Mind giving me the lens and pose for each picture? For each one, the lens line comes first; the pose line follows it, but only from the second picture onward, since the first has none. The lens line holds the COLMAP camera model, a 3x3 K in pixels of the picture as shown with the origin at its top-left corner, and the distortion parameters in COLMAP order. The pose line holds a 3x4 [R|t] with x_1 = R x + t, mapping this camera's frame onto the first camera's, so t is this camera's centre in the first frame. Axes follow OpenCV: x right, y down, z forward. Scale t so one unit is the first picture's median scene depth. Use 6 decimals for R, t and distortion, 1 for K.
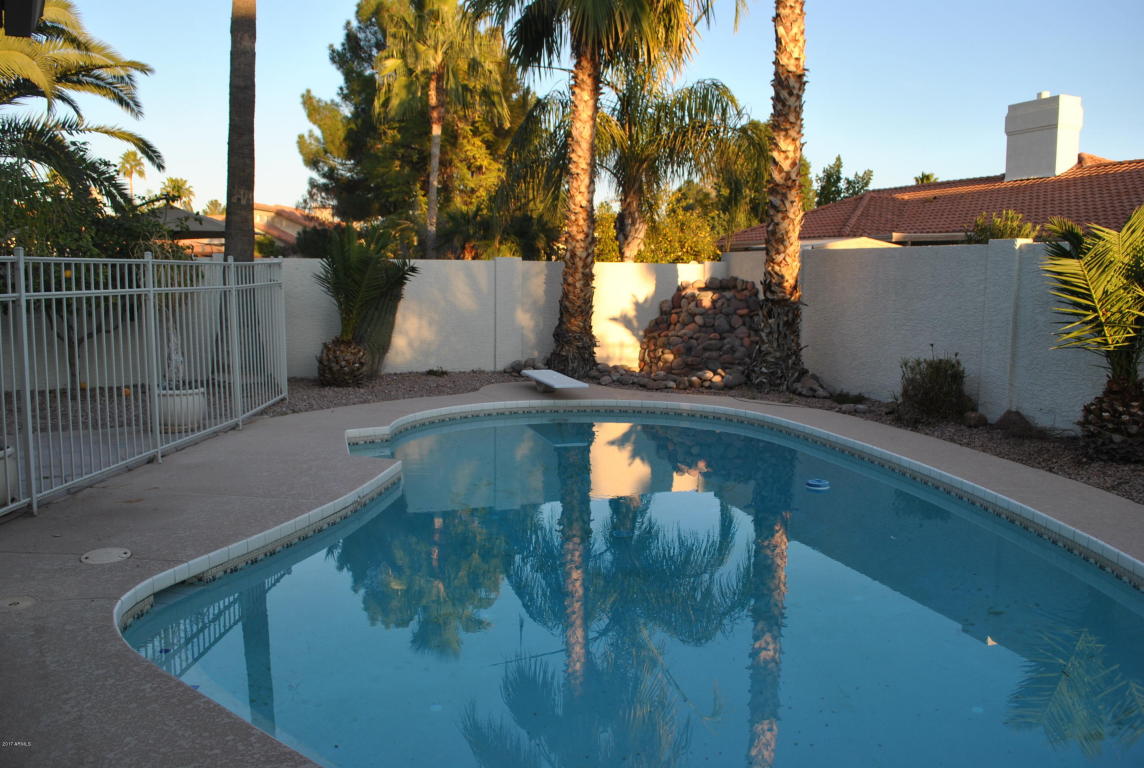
lens RADIAL K [[911.1, 0, 572.0], [0, 911.1, 384.0], [0, 0, 1]] dist [-0.083215, 0.005782]
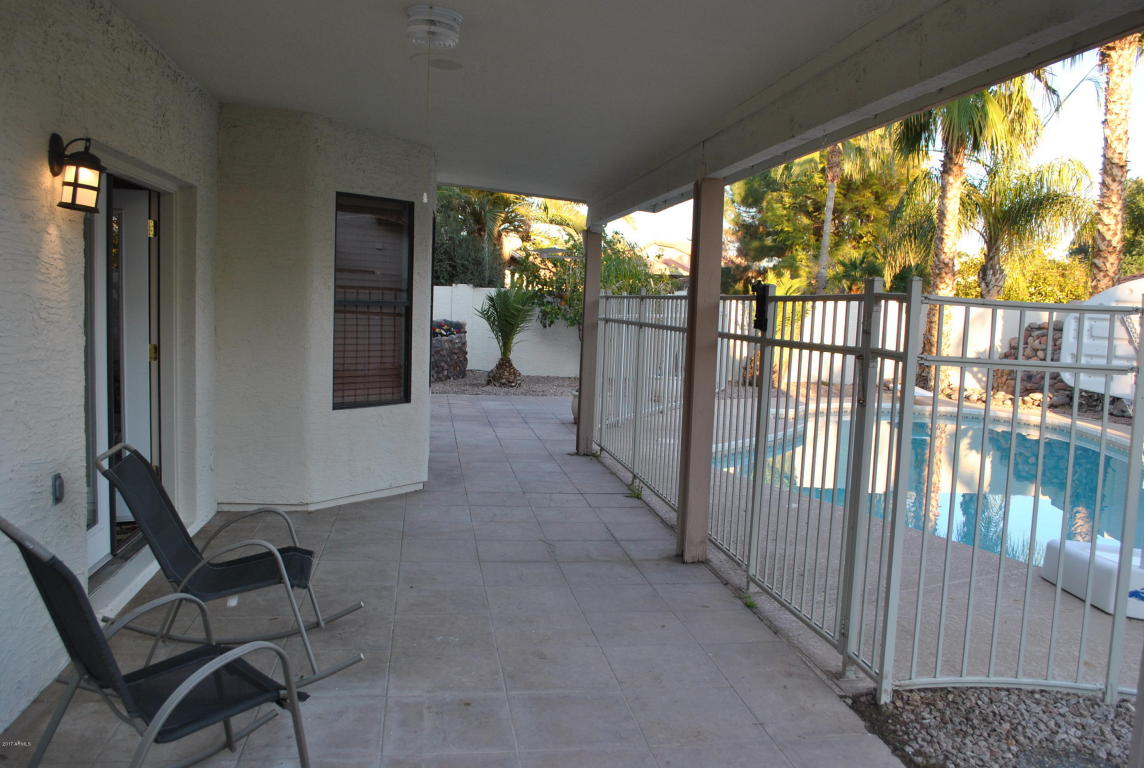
lens RADIAL K [[911.1, 0, 572.0], [0, 911.1, 384.0], [0, 0, 1]] dist [-0.083215, 0.005782]
pose [[0.915805, 0.058530, -0.397335, 0.048396], [-0.072414, 0.997174, -0.020016, 0.049307], [0.395040, 0.047104, 0.917455, -0.442888]]
